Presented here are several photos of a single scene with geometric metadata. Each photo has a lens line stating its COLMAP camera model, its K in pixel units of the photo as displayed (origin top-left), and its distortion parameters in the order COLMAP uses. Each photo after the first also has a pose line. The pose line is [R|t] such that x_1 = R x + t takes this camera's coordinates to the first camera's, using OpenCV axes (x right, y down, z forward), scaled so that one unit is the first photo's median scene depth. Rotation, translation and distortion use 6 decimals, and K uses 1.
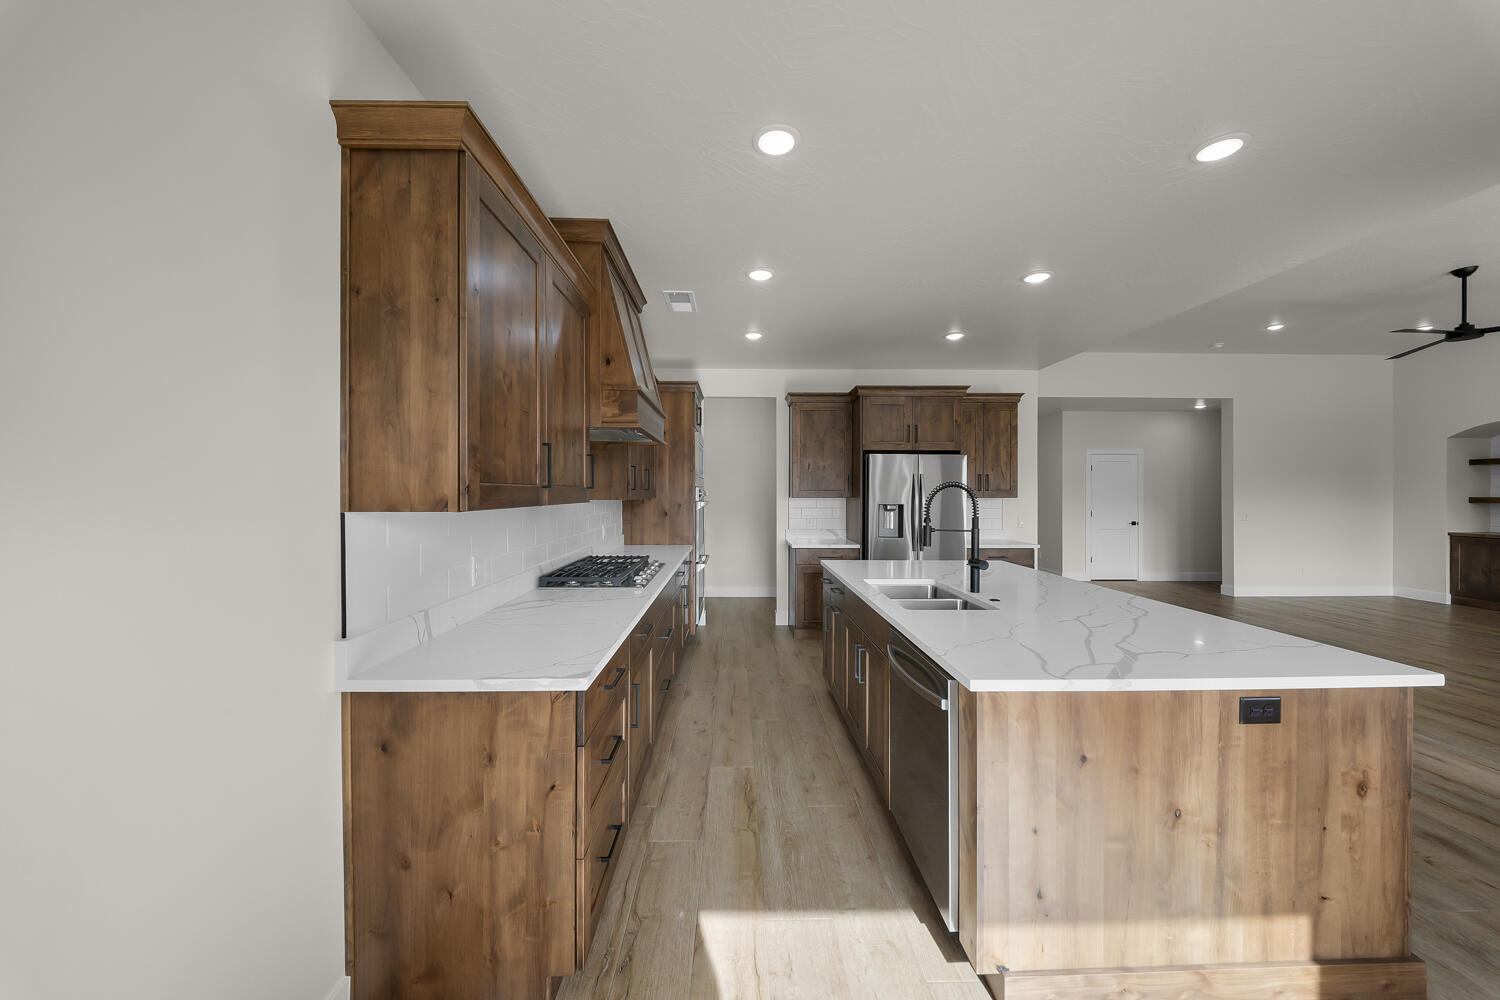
lens RADIAL K [[532.9, 0, 749.8], [0, 532.9, 493.0], [0, 0, 1]] dist [0.008536, -0.008672]
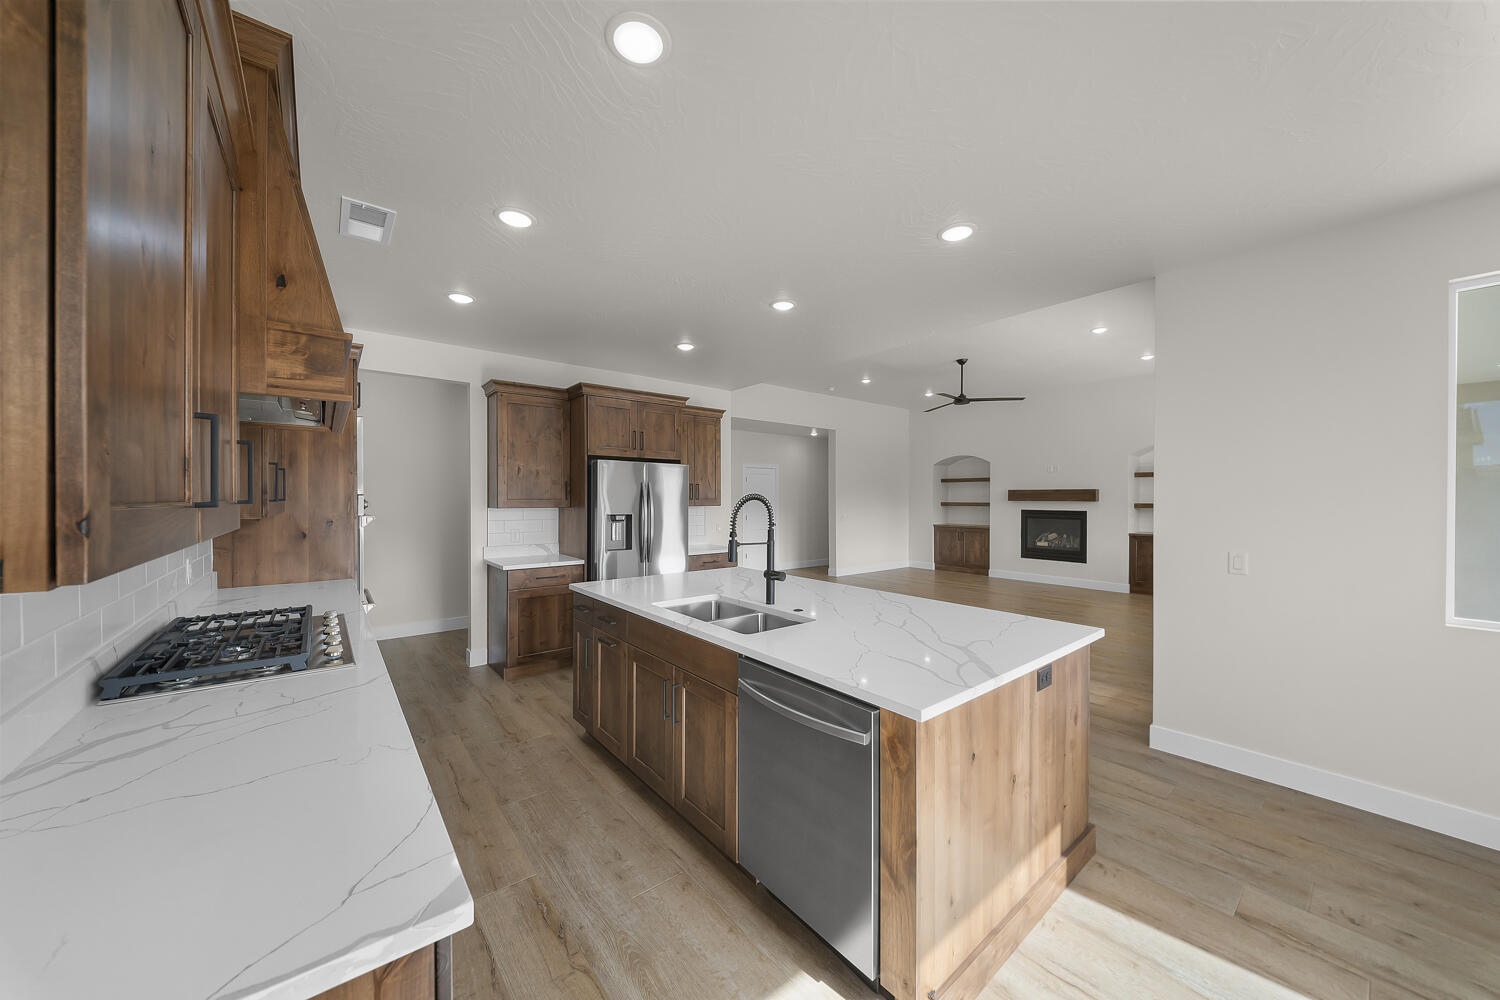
lens RADIAL K [[523.9, 0, 750.0], [0, 523.9, 500.0], [0, 0, 1]] dist [0.001484, -0.004023]
pose [[0.789069, -0.001737, 0.614302, -0.119909], [-0.000648, 0.999993, 0.003661, -0.007879], [-0.614304, -0.003287, 0.789063, 0.138892]]
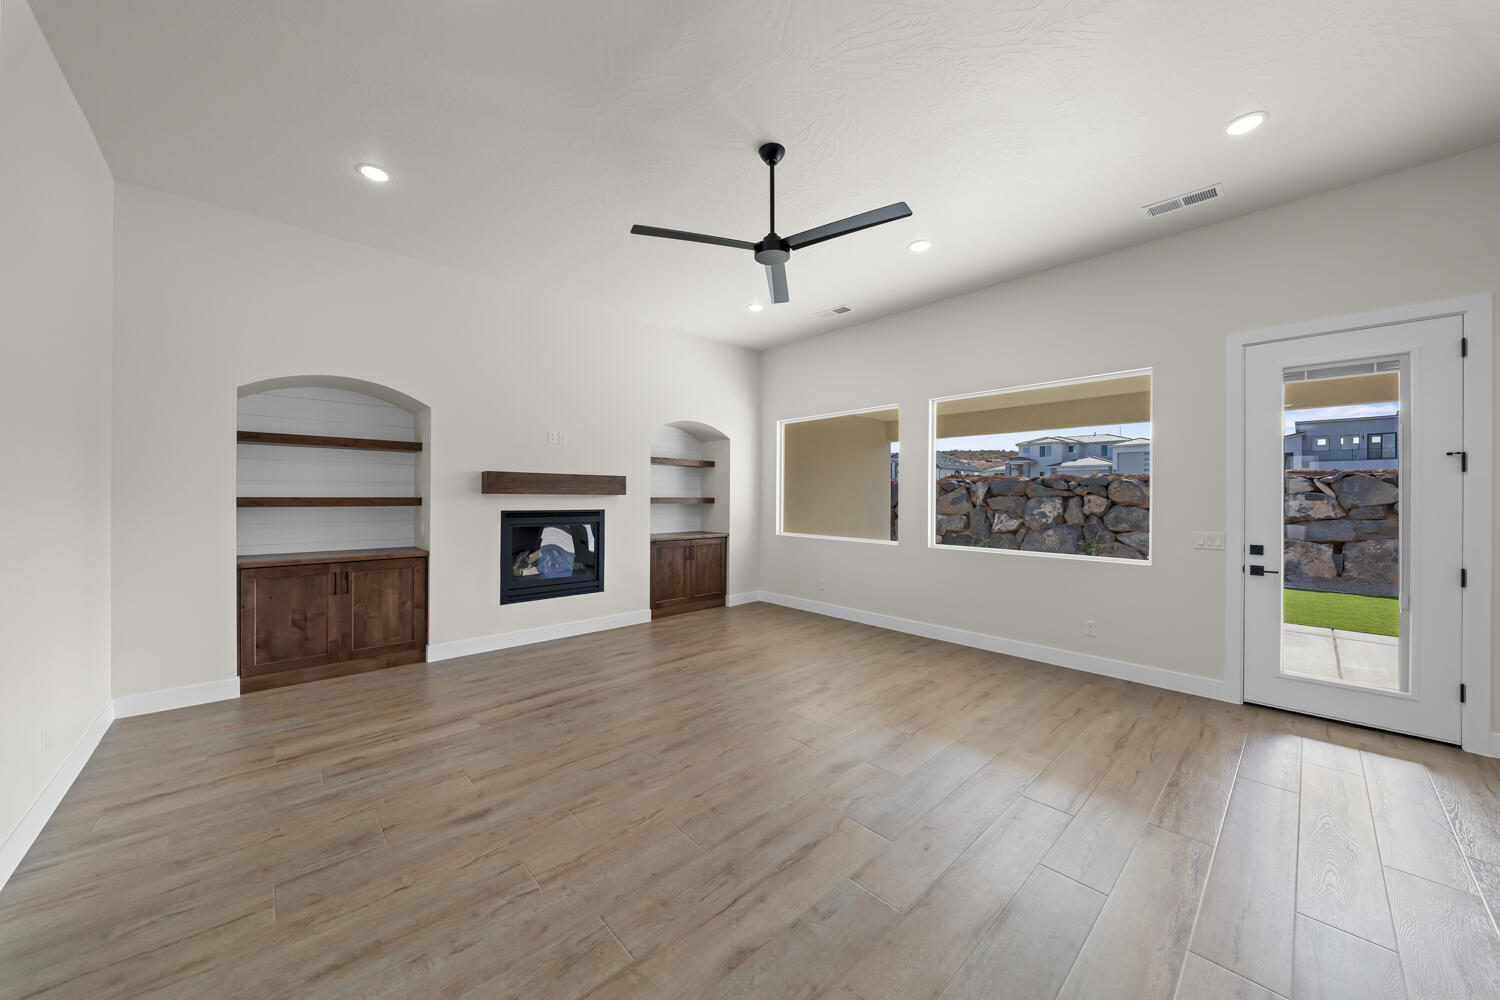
lens RADIAL K [[523.9, 0, 750.0], [0, 523.9, 500.0], [0, 0, 1]] dist [0.001484, -0.004023]
pose [[-0.660802, -0.010088, 0.750492, 0.888849], [-0.006278, 0.999949, 0.007912, 0.004508], [-0.750534, 0.000517, -0.660832, 1.450273]]
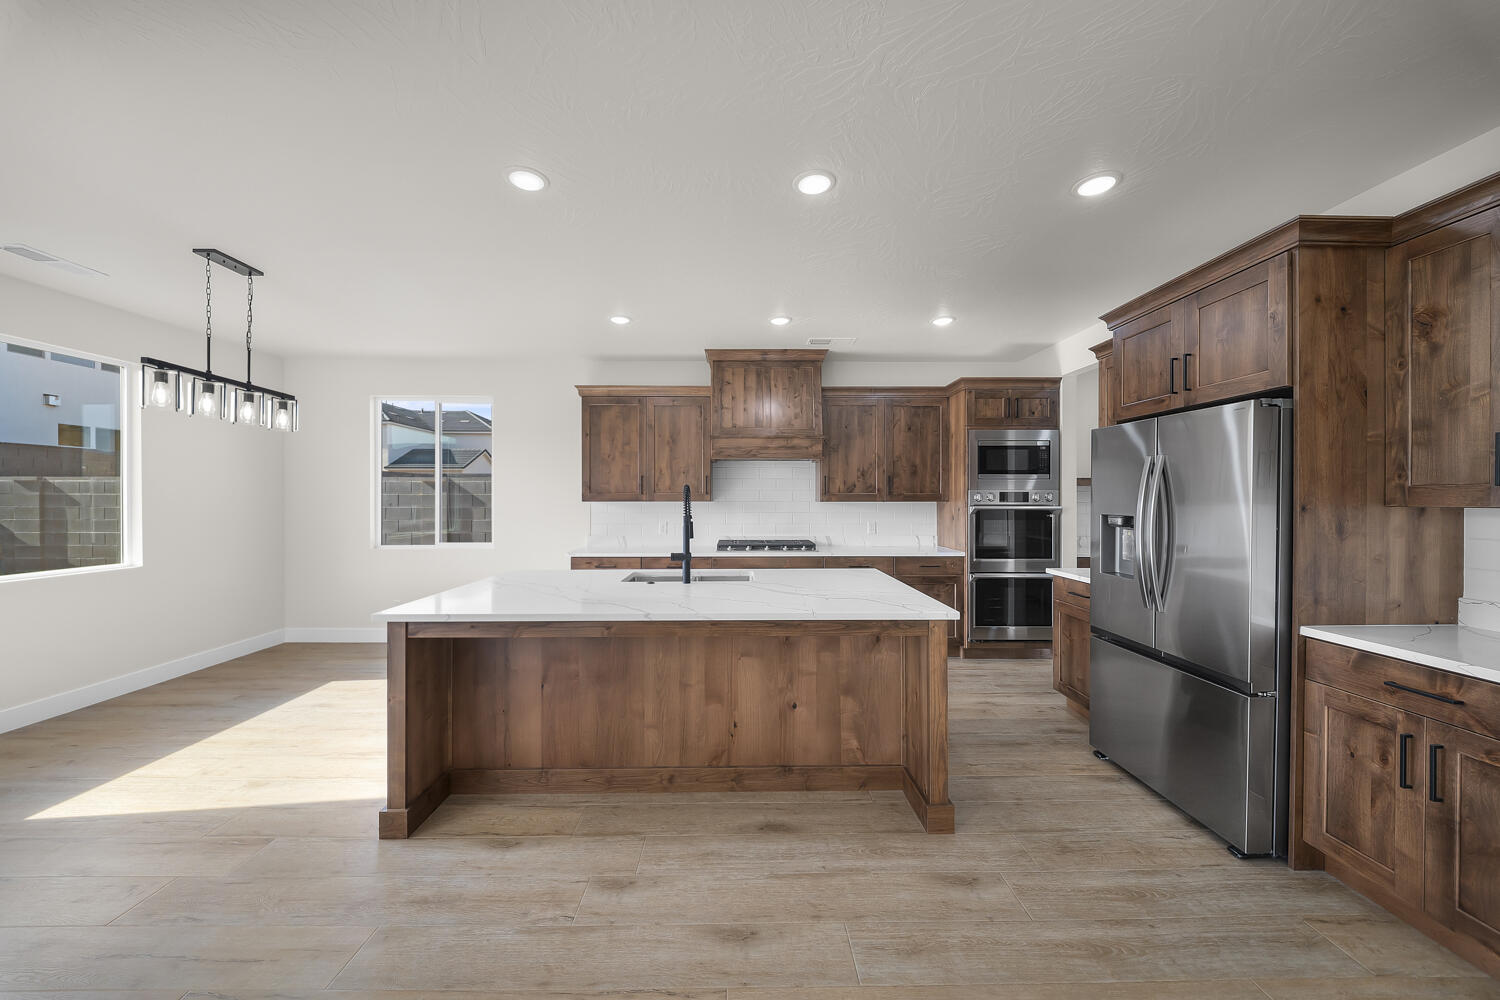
lens RADIAL K [[523.9, 0, 750.0], [0, 523.9, 500.0], [0, 0, 1]] dist [0.001484, -0.004023]
pose [[-0.014609, 0.002218, -0.999891, 0.883493], [0.000422, 0.999997, 0.002212, 0.007145], [0.999893, -0.000390, -0.014610, 0.674009]]
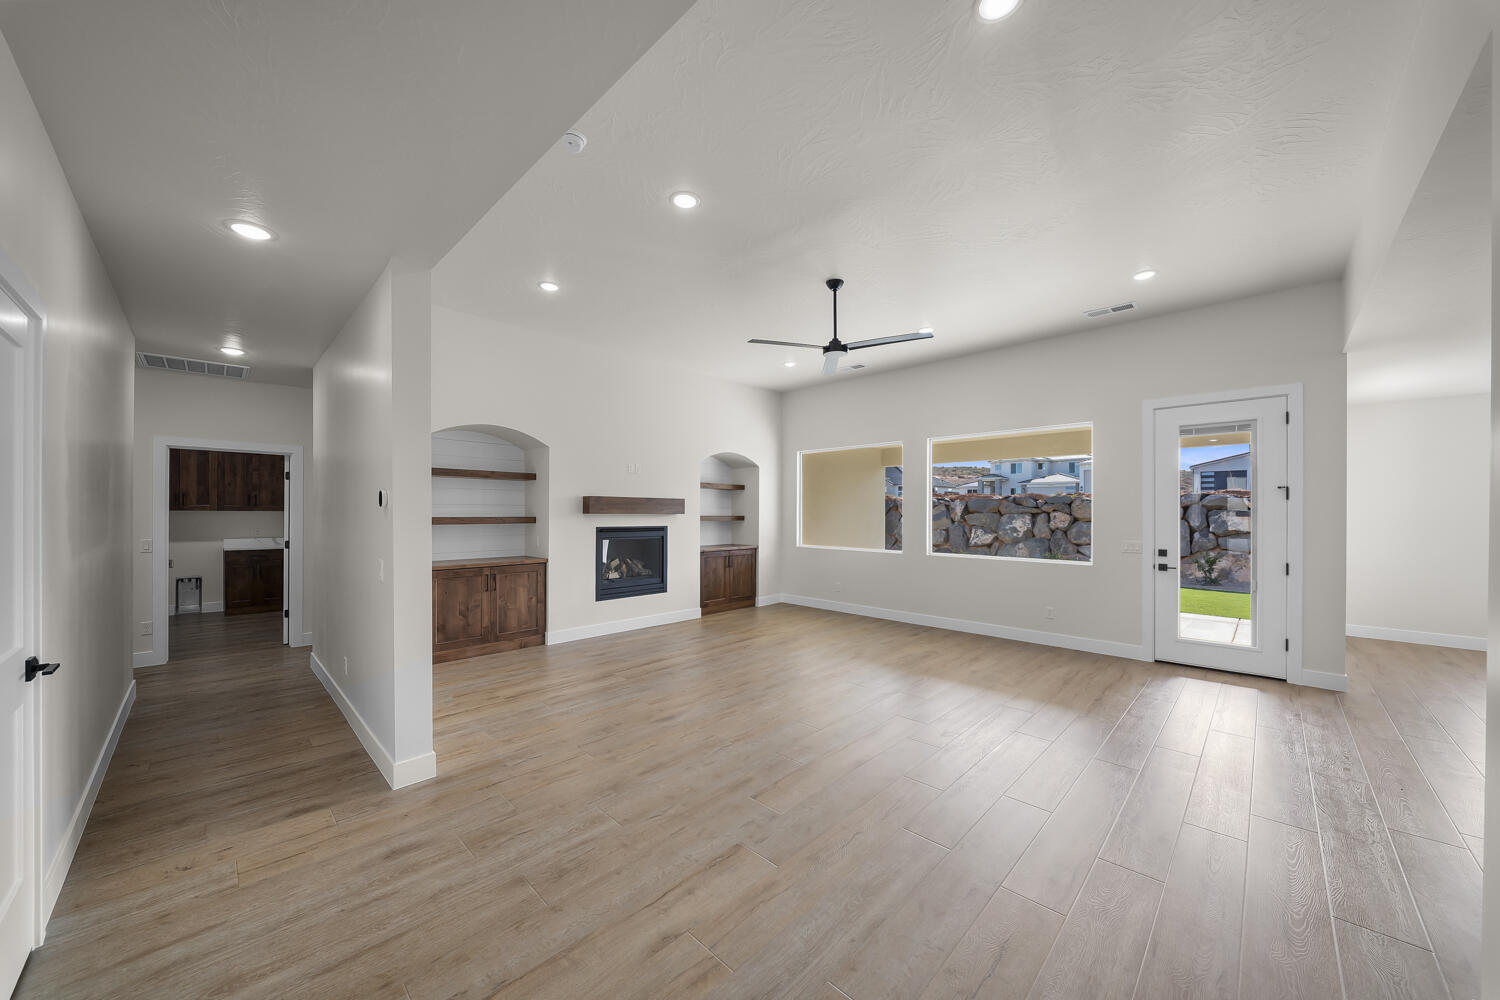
lens RADIAL K [[528.1, 0, 746.9], [0, 528.1, 515.1], [0, 0, 1]] dist [0.010595, -0.009315]
pose [[-0.692284, -0.007722, 0.721584, 0.772611], [-0.004877, 0.999970, 0.006023, -0.002697], [-0.721609, 0.000650, -0.692301, 1.788900]]
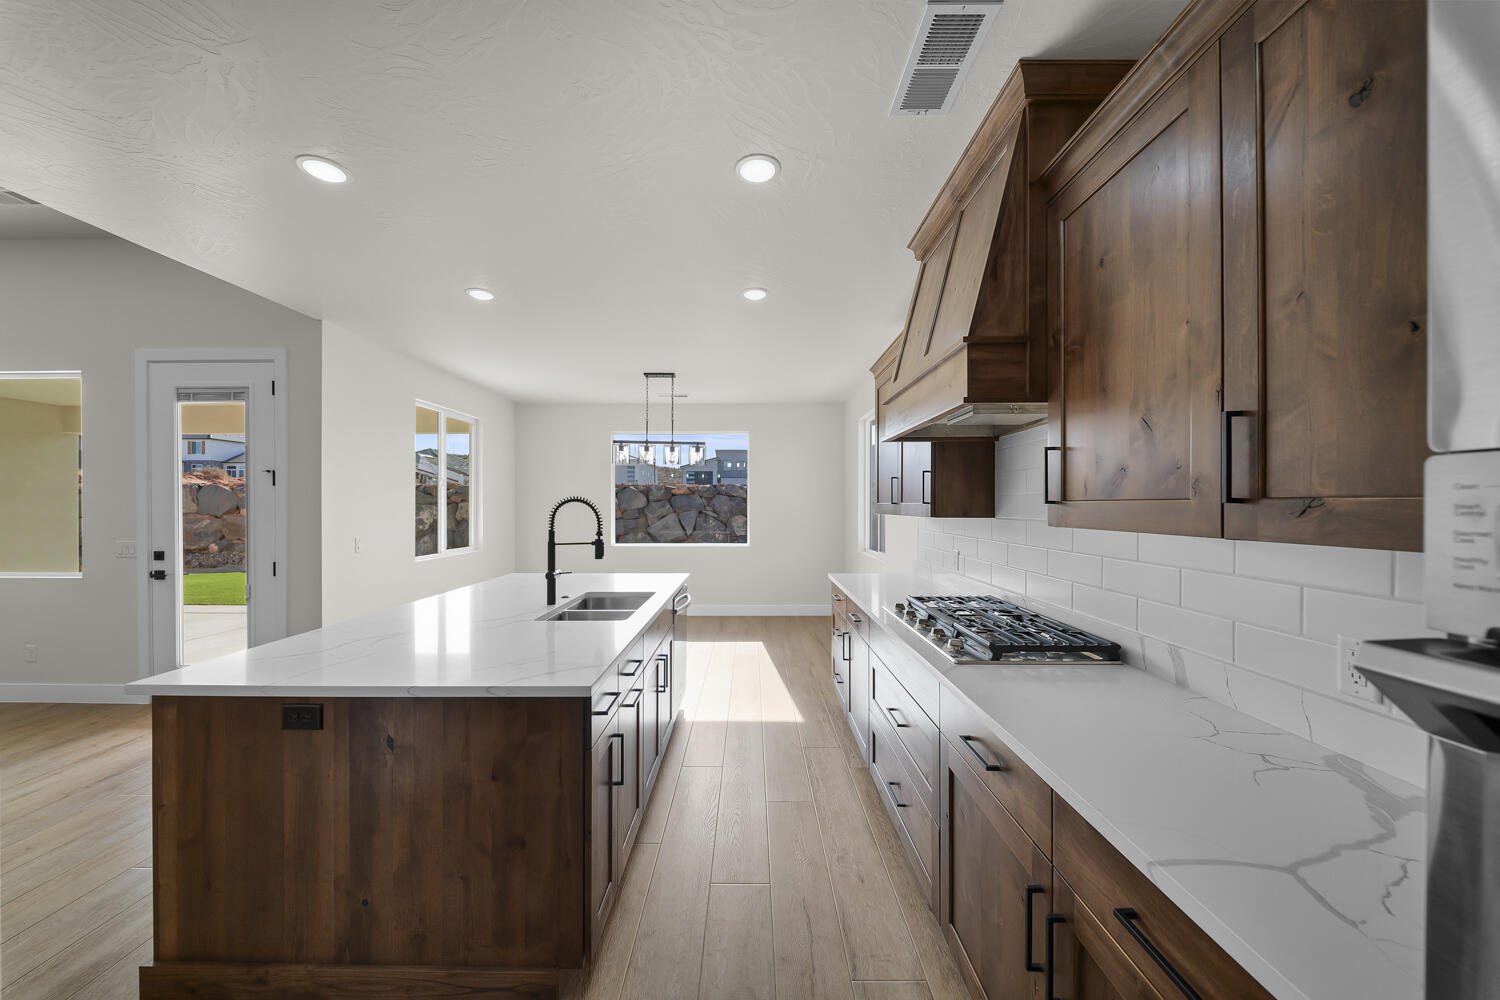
lens RADIAL K [[523.9, 0, 750.0], [0, 523.9, 500.0], [0, 0, 1]] dist [0.001484, -0.004023]
pose [[-0.999567, -0.002286, 0.029325, 0.010937], [-0.002520, 0.999965, -0.007922, -0.003498], [-0.029306, -0.007992, -0.999539, 1.164819]]
